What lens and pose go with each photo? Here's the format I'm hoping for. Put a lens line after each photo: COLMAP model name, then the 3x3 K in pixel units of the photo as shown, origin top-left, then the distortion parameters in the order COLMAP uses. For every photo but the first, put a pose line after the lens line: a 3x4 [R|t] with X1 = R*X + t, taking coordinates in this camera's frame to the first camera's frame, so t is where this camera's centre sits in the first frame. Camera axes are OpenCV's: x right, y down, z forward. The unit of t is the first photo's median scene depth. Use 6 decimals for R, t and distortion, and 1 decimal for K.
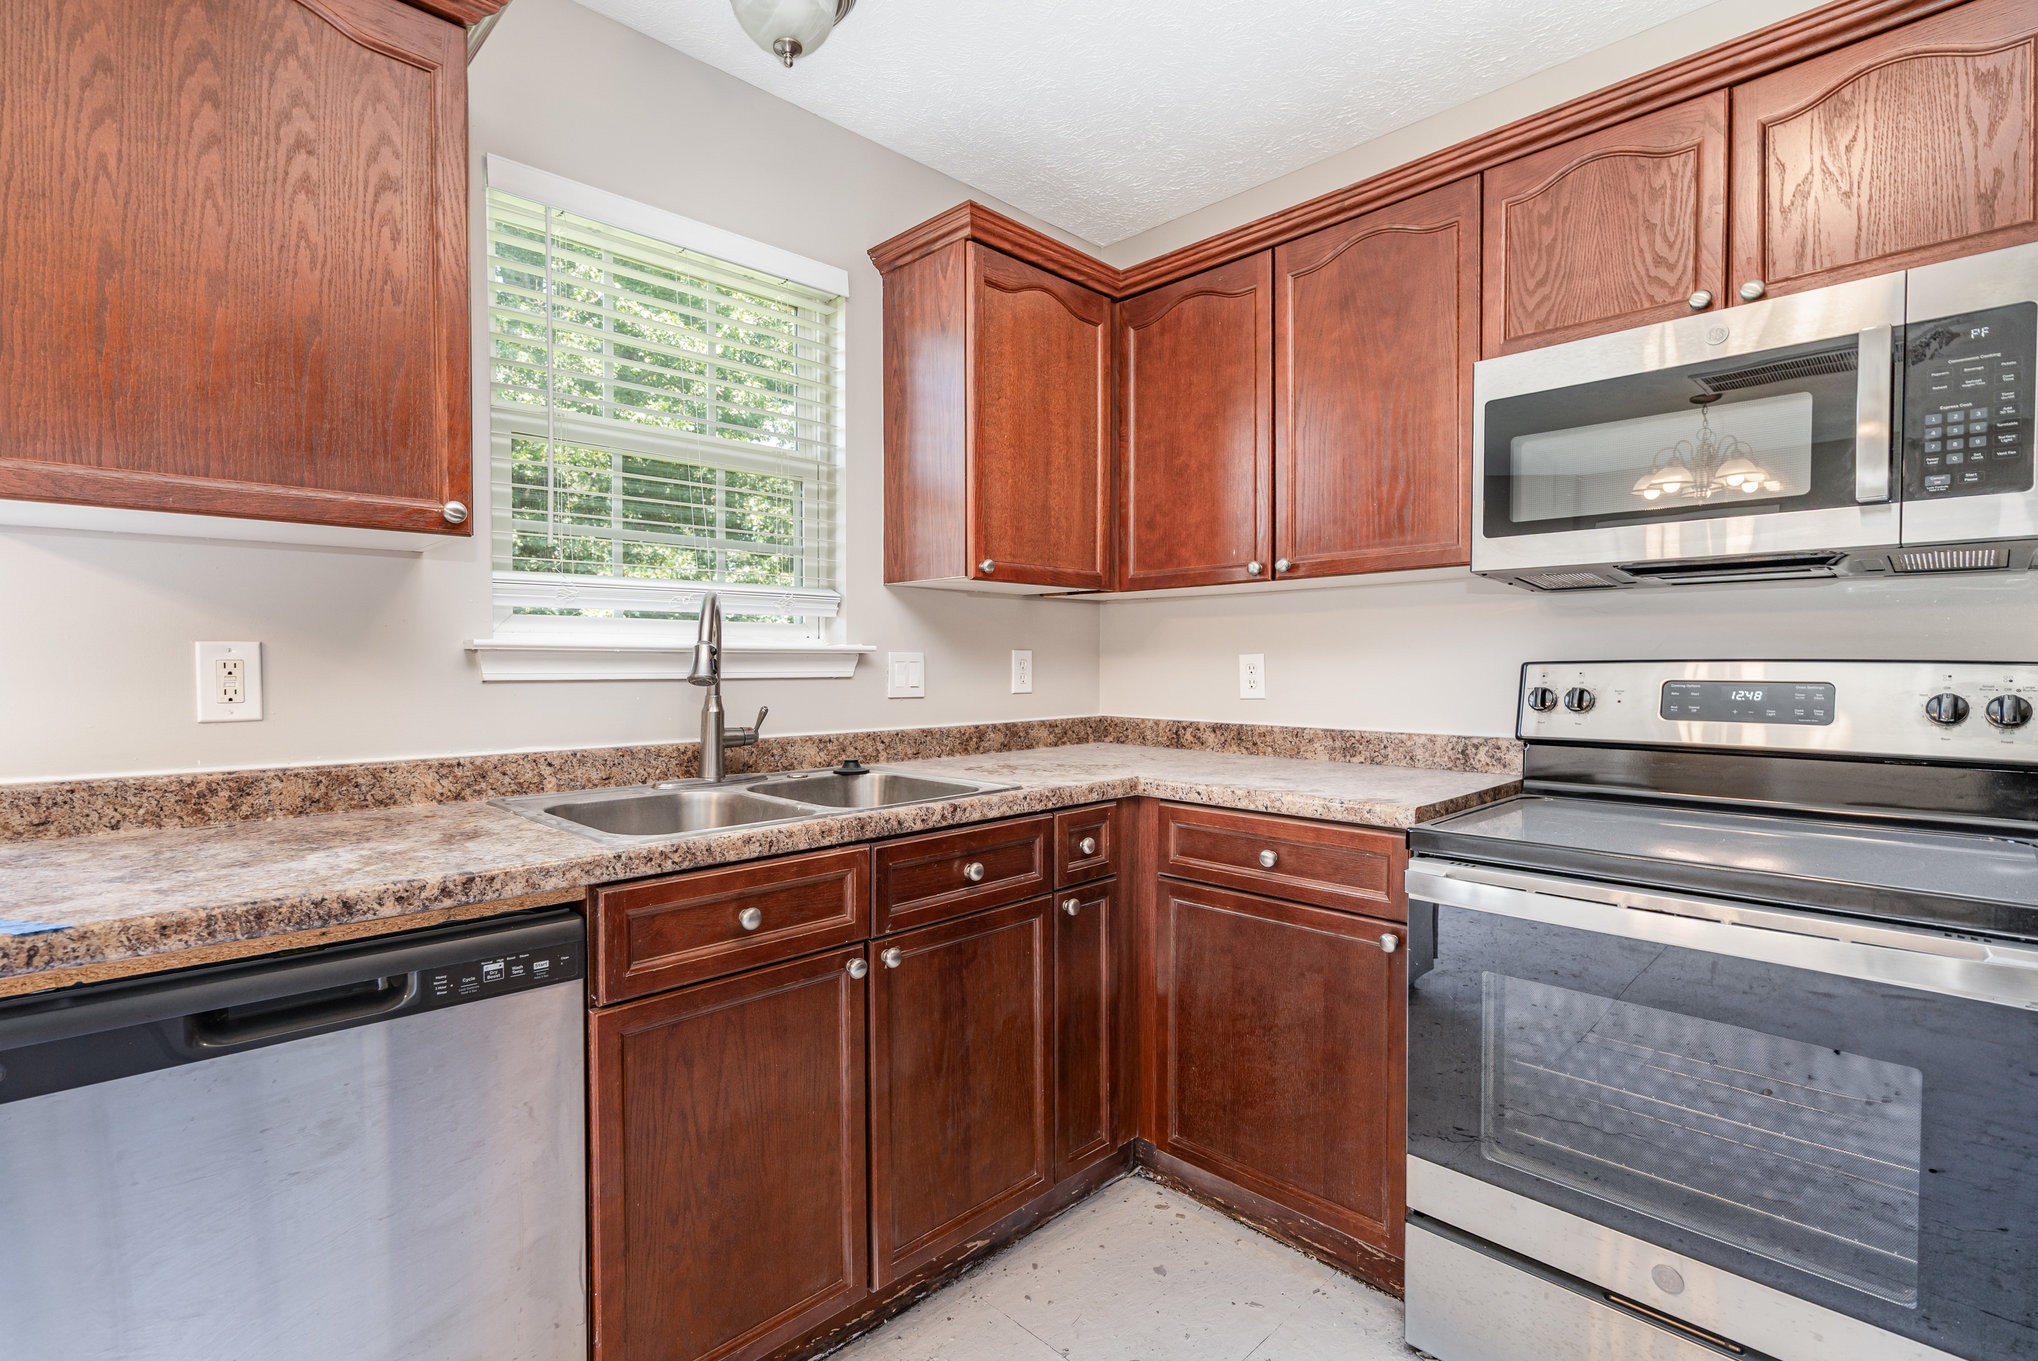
lens RADIAL K [[957.3, 0, 1019.0], [0, 957.3, 680.5], [0, 0, 1]] dist [-0.001501, -0.000689]
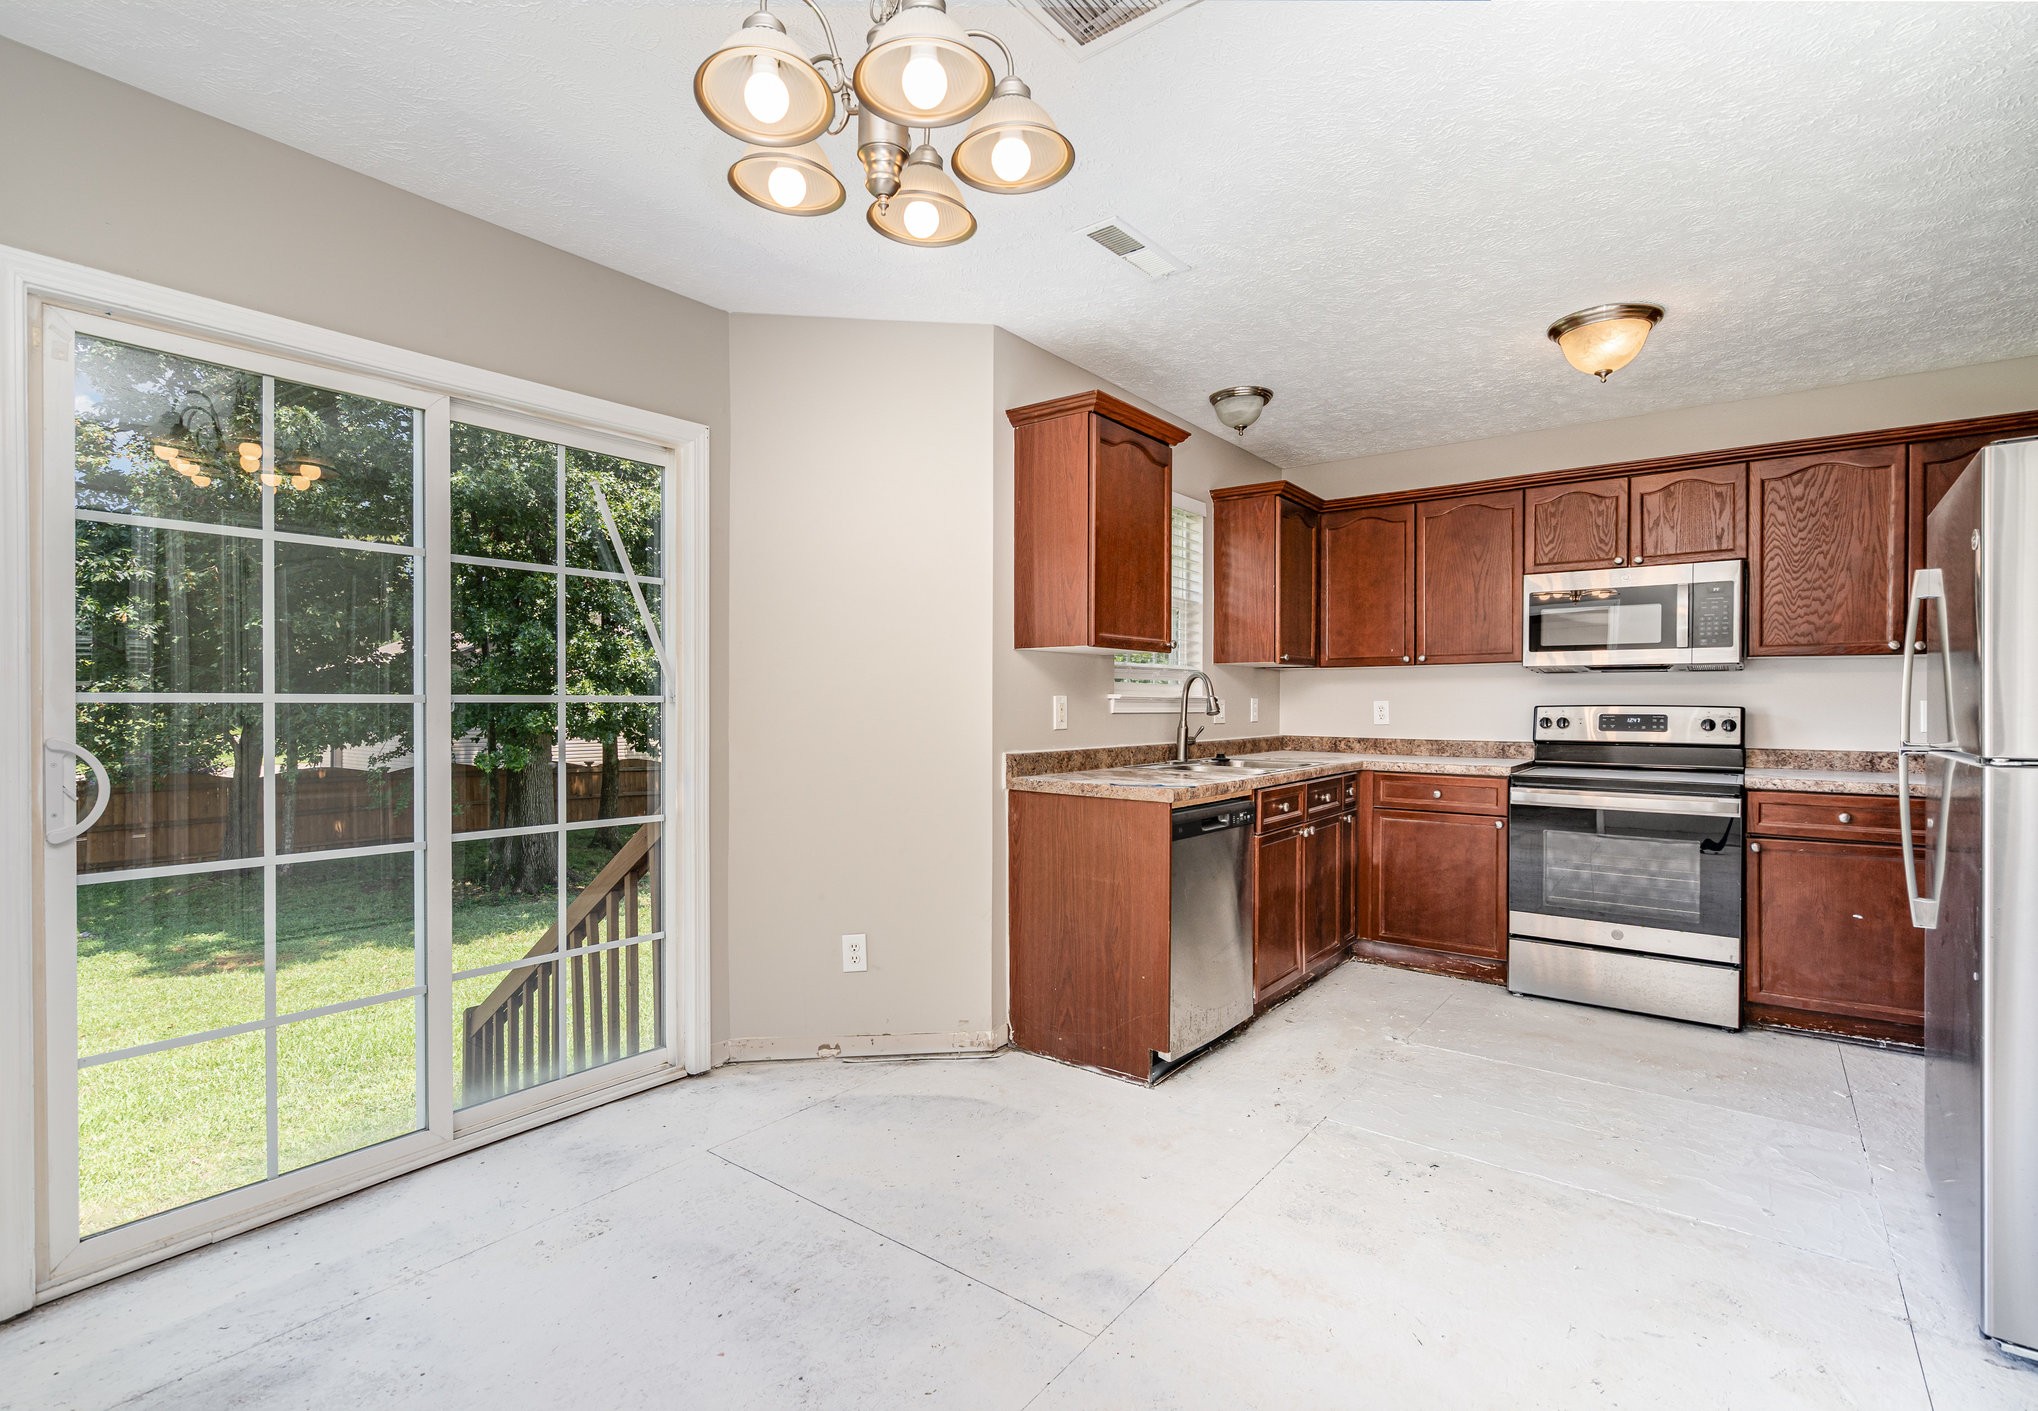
lens RADIAL K [[967.6, 0, 1019.0], [0, 967.6, 705.5], [0, 0, 1]] dist [0.000049, 0.000246]
pose [[0.989409, 0.004422, 0.145086, -1.013857], [-0.002166, 0.999874, -0.015699, 0.018175], [-0.145137, 0.015219, 0.989295, -1.068285]]
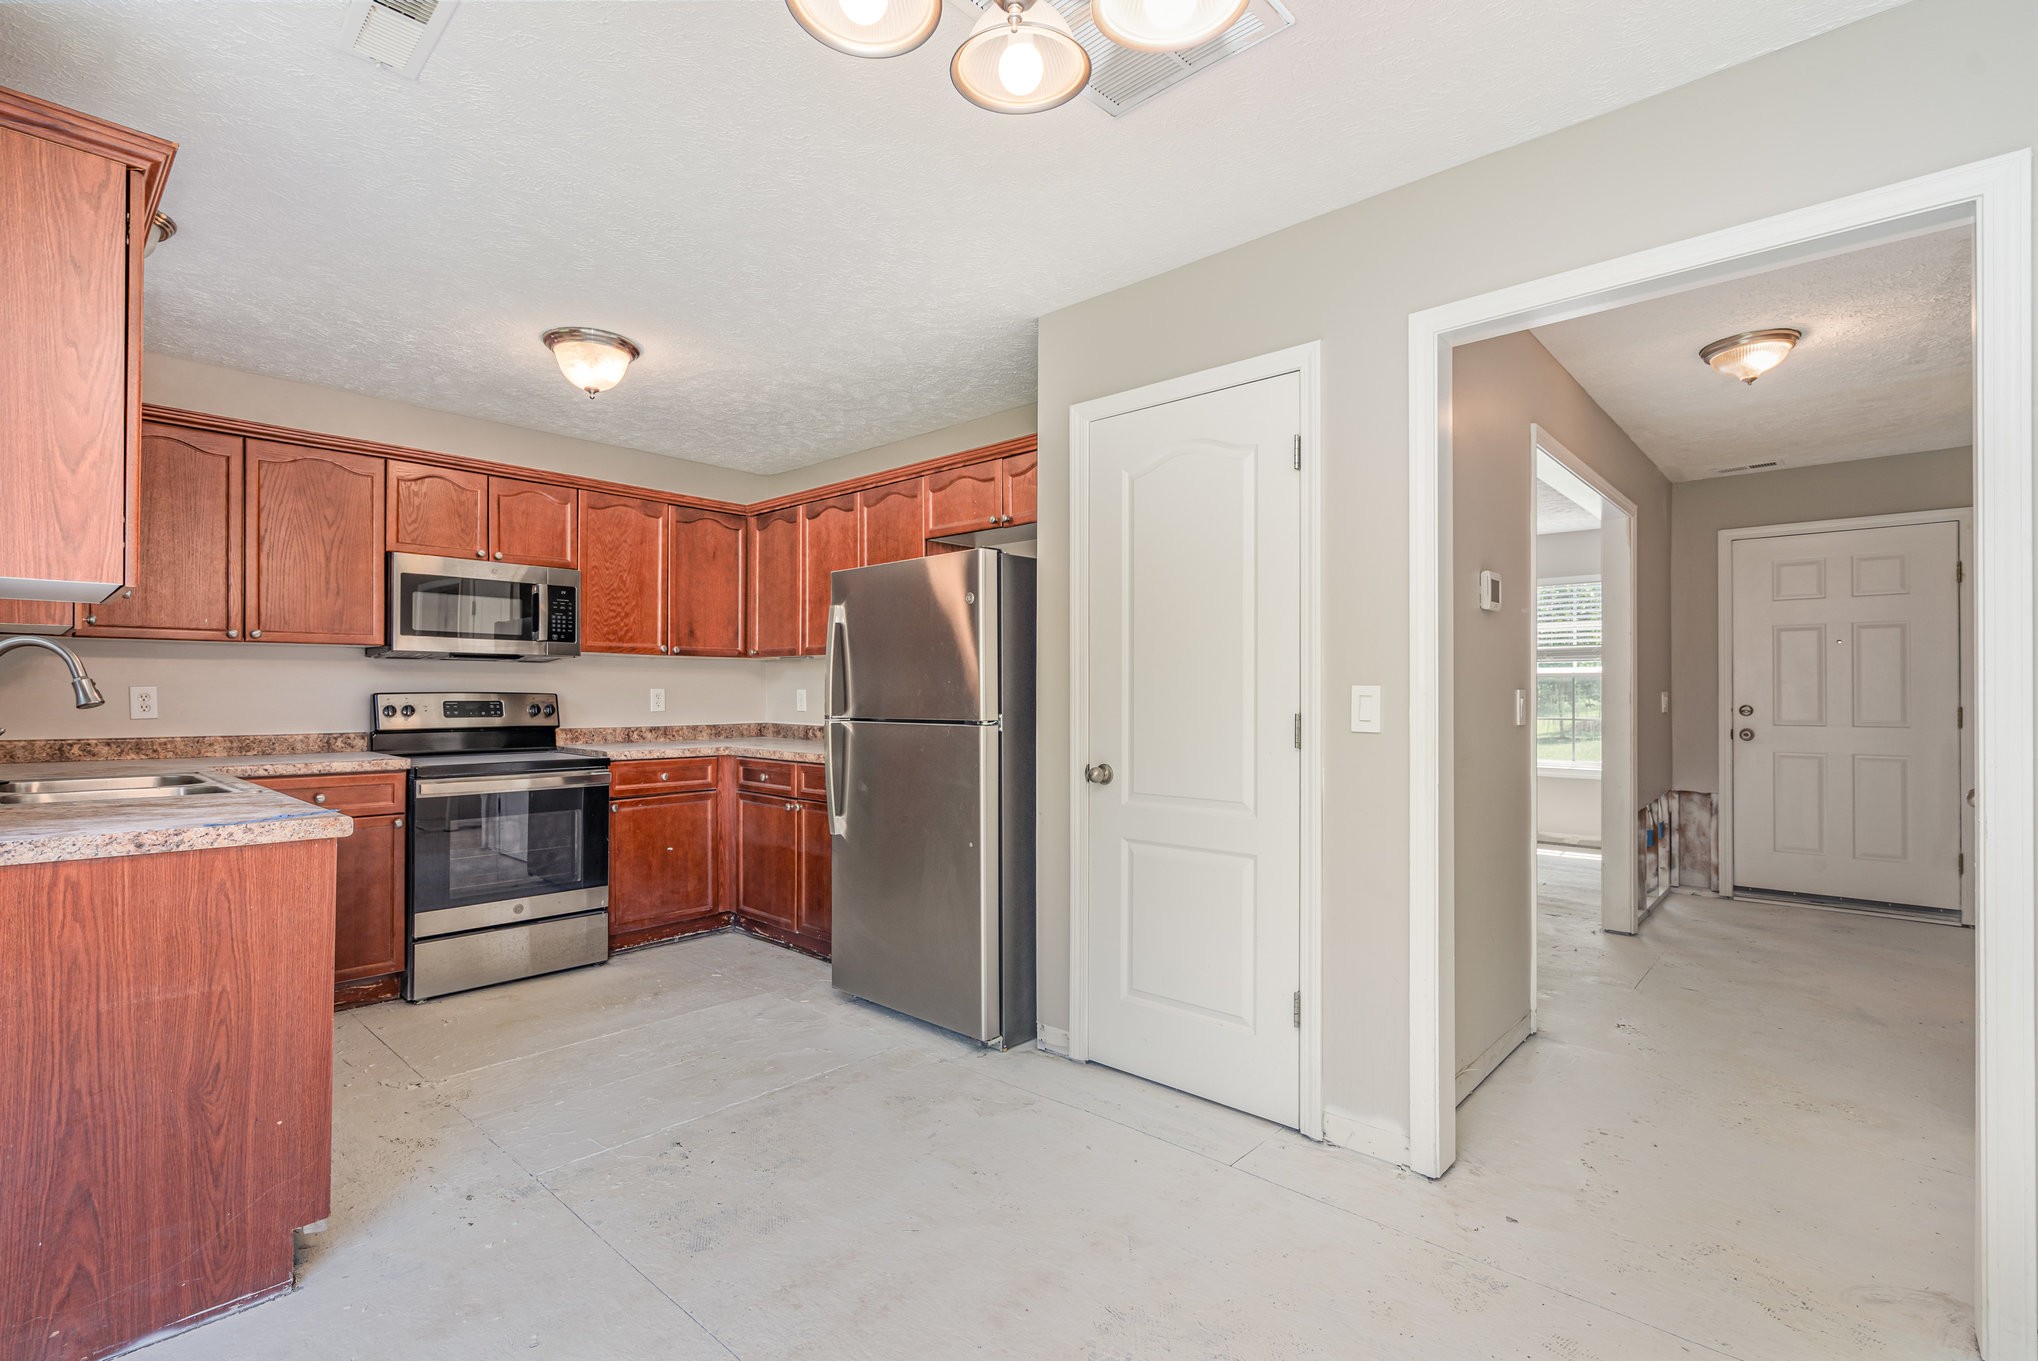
lens RADIAL K [[935.4, 0, 980.7], [0, 935.4, 684.9], [0, 0, 1]] dist [0.001017, 0.000114]
pose [[-0.034857, 0.012404, 0.999315, -1.582314], [0.016731, 0.999790, -0.011827, 0.008795], [-0.999252, 0.016307, -0.035057, -0.216381]]
